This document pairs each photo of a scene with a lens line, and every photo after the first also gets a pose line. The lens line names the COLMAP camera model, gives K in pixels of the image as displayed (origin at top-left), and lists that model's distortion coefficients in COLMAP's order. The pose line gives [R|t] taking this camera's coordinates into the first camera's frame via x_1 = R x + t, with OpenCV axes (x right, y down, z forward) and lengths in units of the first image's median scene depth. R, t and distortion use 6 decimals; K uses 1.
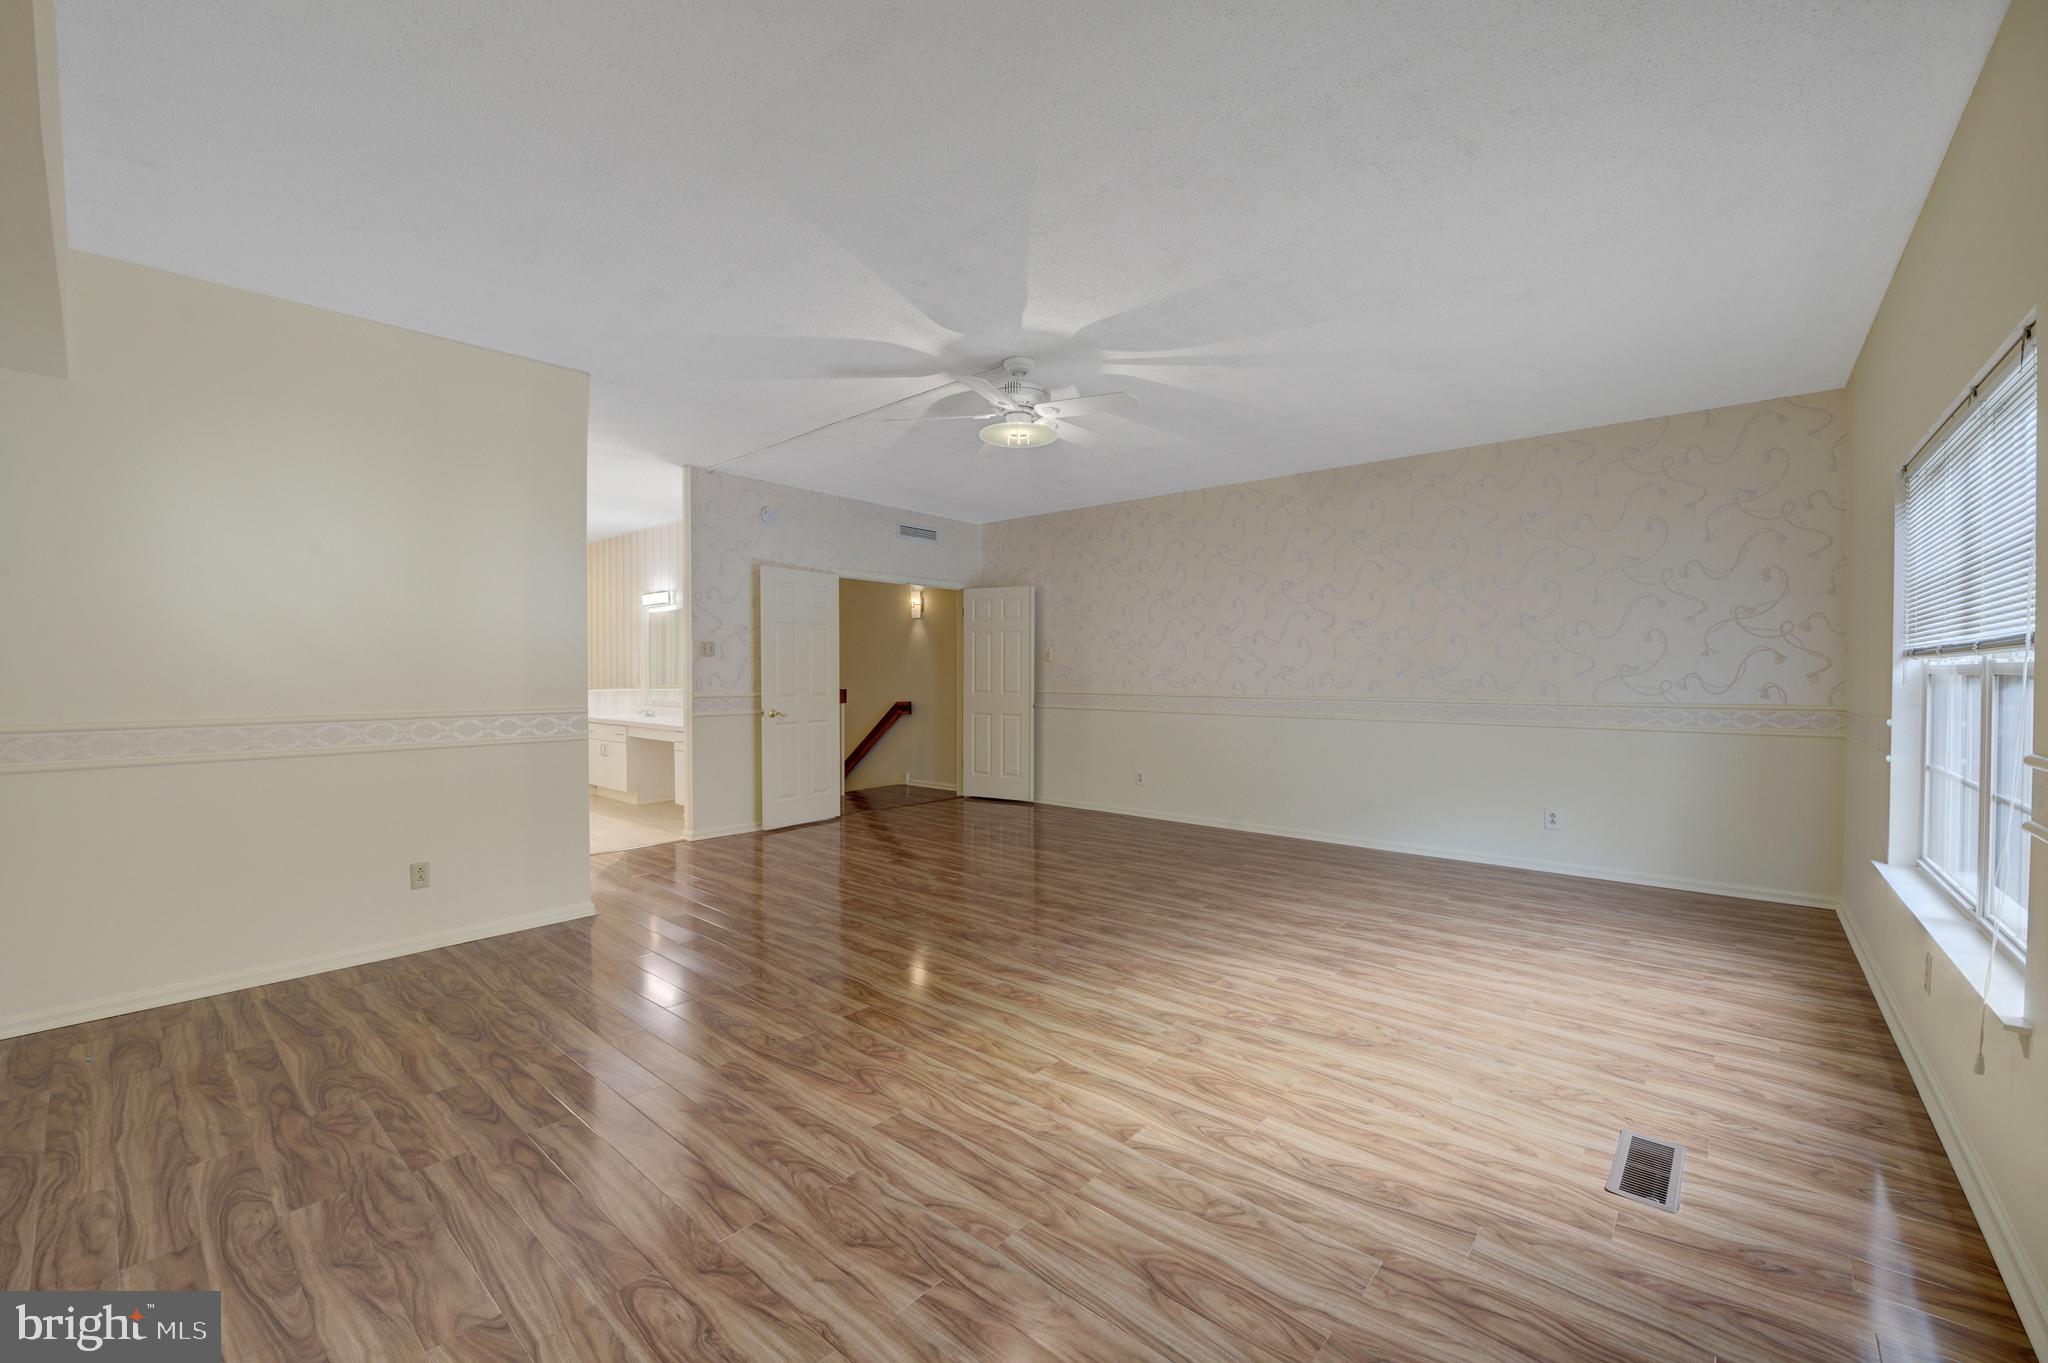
lens RADIAL K [[826.5, 0, 1062.3], [0, 826.5, 702.0], [0, 0, 1]] dist [-0.015242, -0.000161]
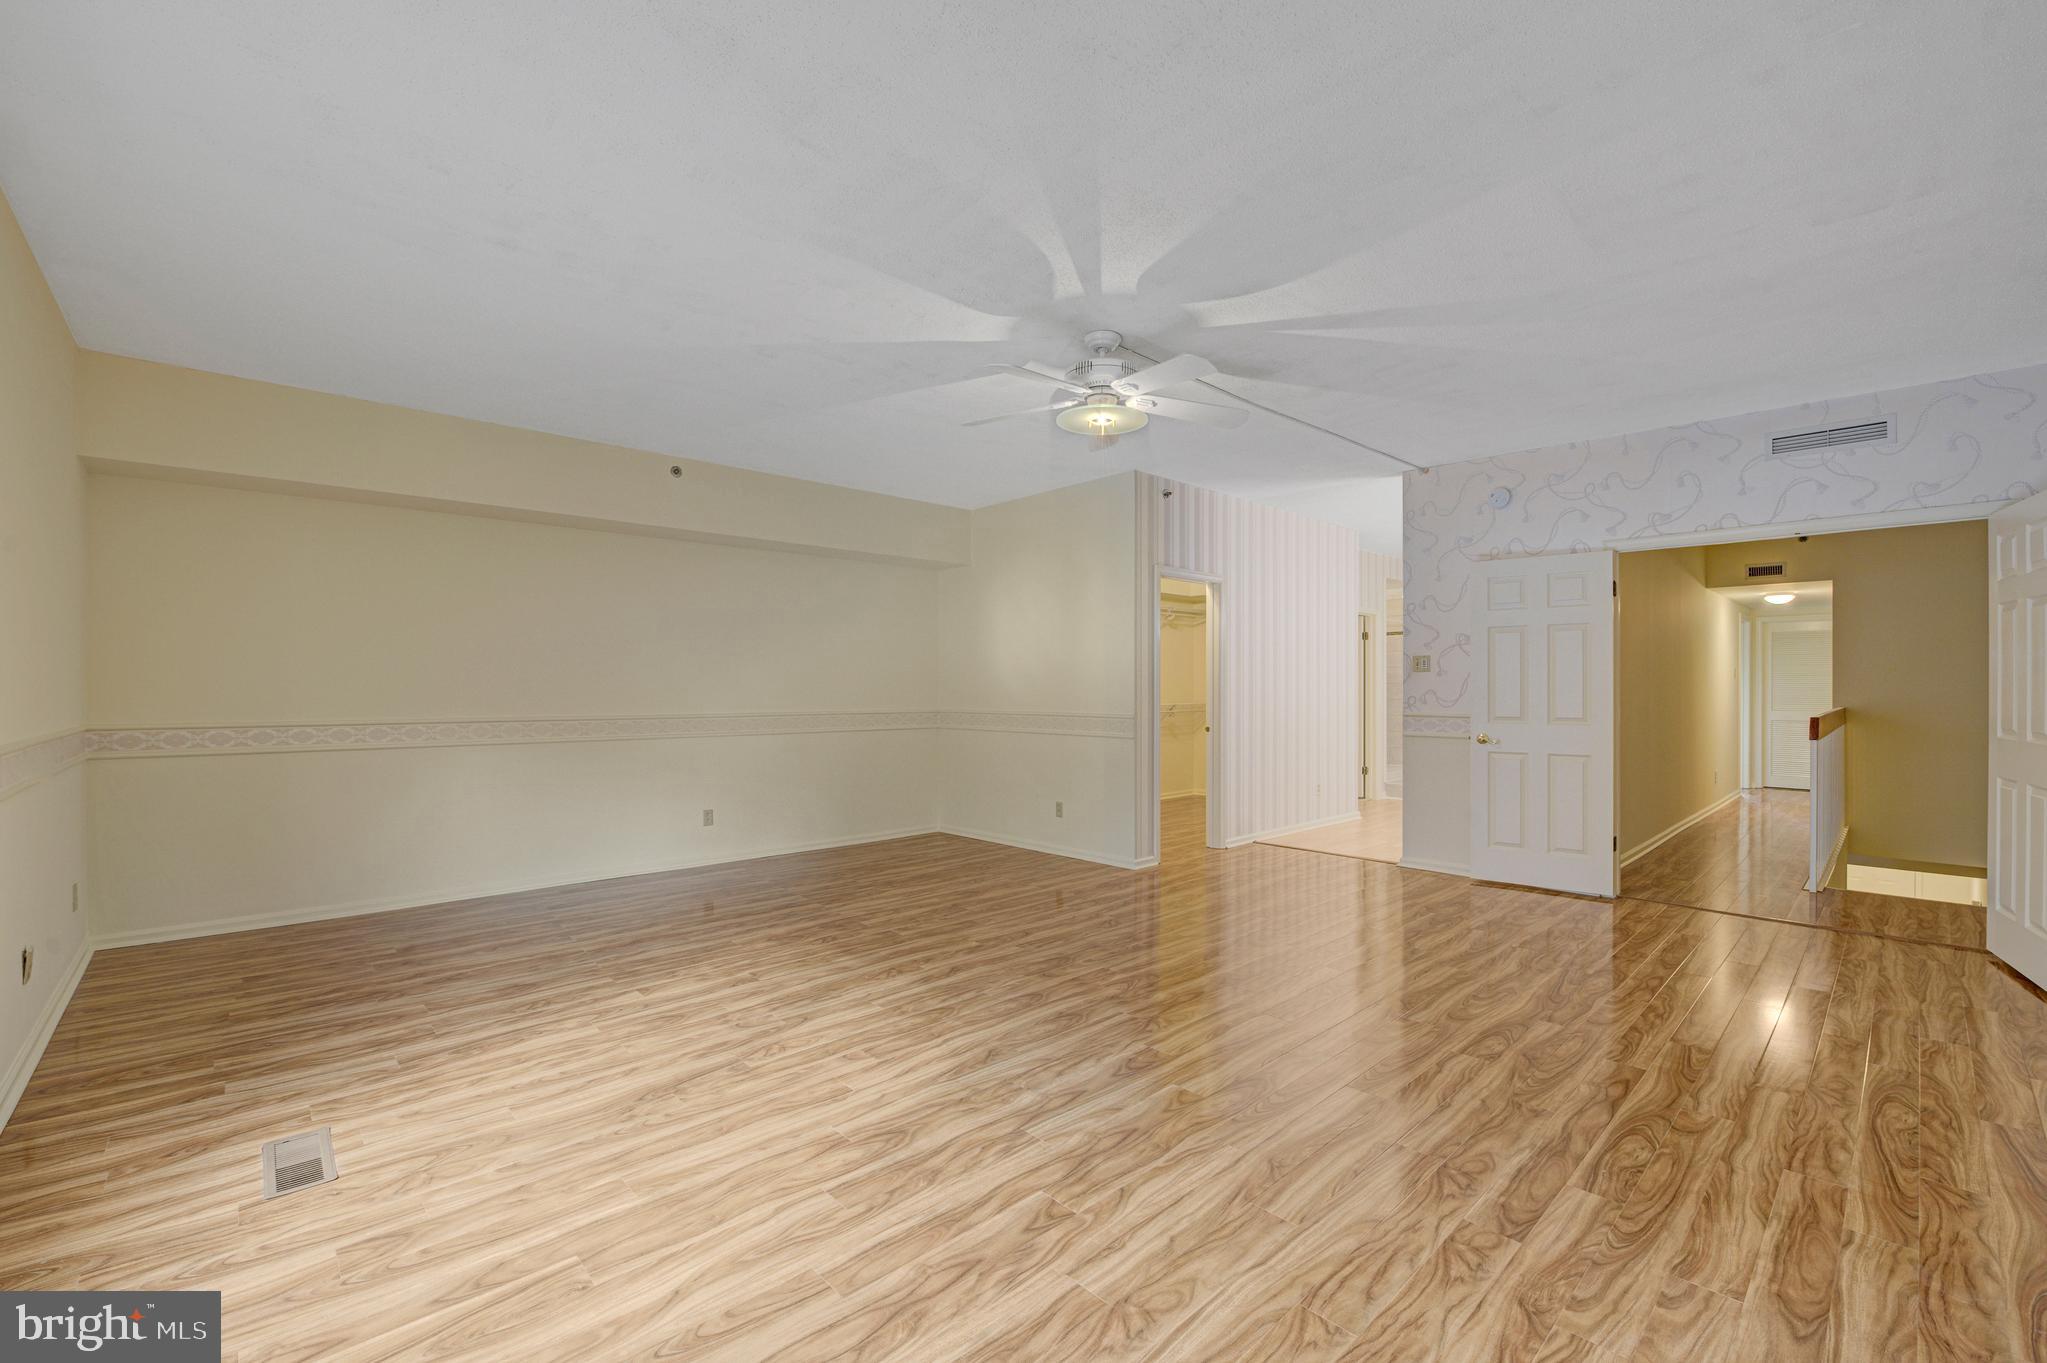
lens RADIAL K [[828.1, 0, 1017.5], [0, 828.1, 687.9], [0, 0, 1]] dist [-0.017128, -0.000321]
pose [[-0.124082, 0.001936, -0.992270, 1.047624], [-0.037220, 0.999285, 0.006604, -0.048762], [0.991574, 0.037752, -0.123921, 1.294349]]
